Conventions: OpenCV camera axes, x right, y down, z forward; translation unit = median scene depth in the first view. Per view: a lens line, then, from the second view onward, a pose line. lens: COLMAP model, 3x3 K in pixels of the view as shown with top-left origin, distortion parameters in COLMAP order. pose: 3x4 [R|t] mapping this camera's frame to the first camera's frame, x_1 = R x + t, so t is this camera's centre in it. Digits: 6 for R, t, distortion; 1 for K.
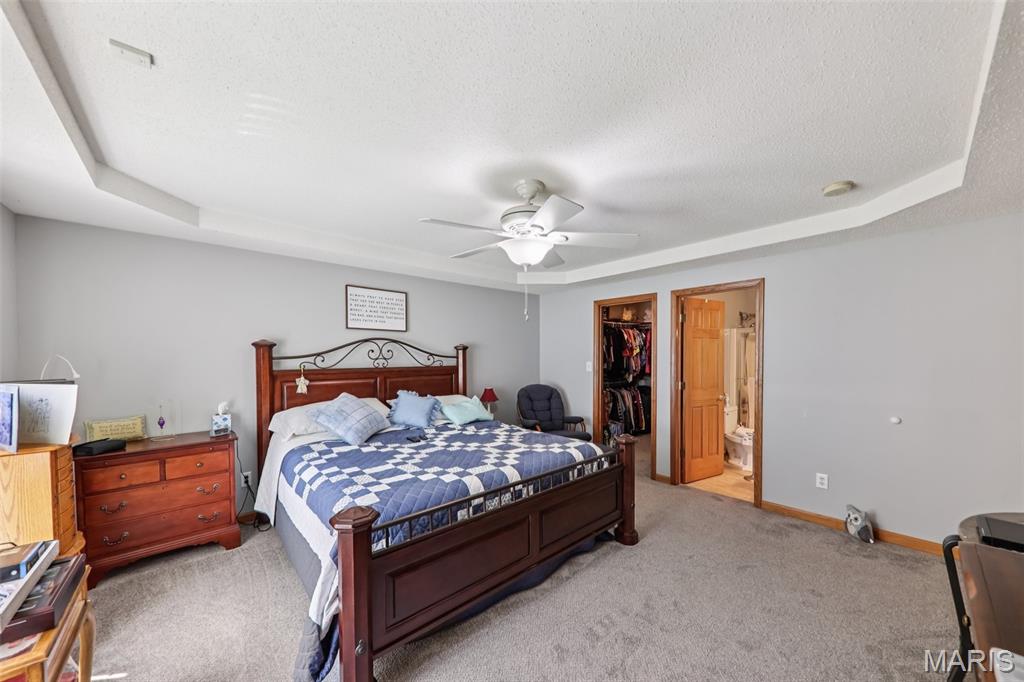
lens RADIAL K [[359.8, 0, 519.3], [0, 359.8, 342.4], [0, 0, 1]] dist [-0.001200, -0.000085]
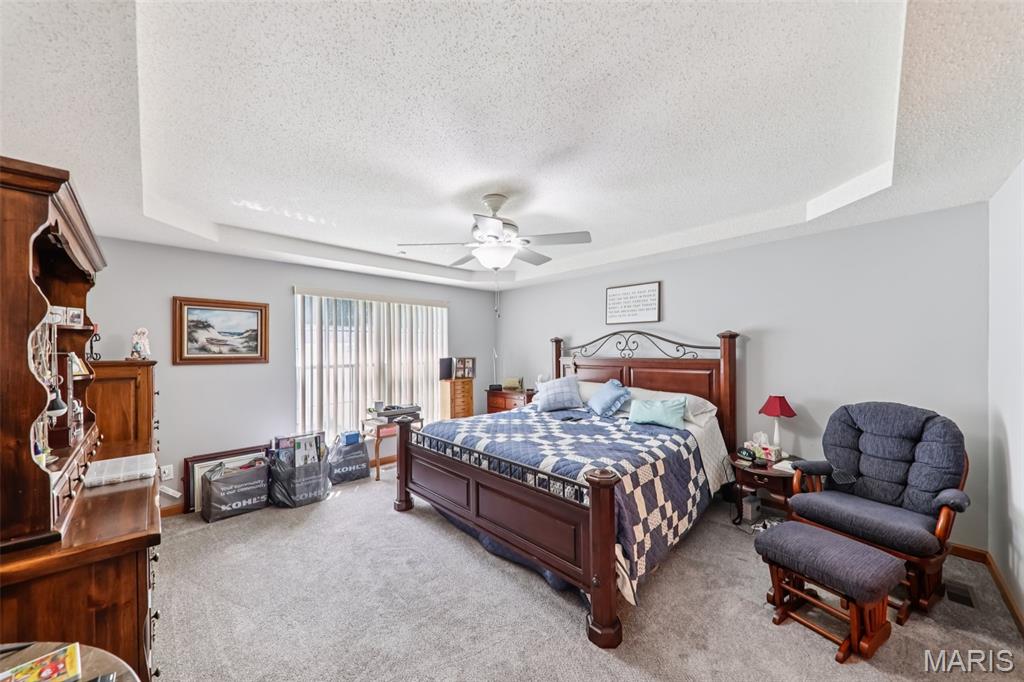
lens RADIAL K [[359.8, 0, 519.0], [0, 359.8, 347.7], [0, 0, 1]] dist [-0.001200, -0.000085]
pose [[0.043413, -0.005325, -0.999043, 0.768359], [0.036682, 0.999320, -0.003732, 0.035500], [0.998384, -0.036484, 0.043579, 0.703316]]
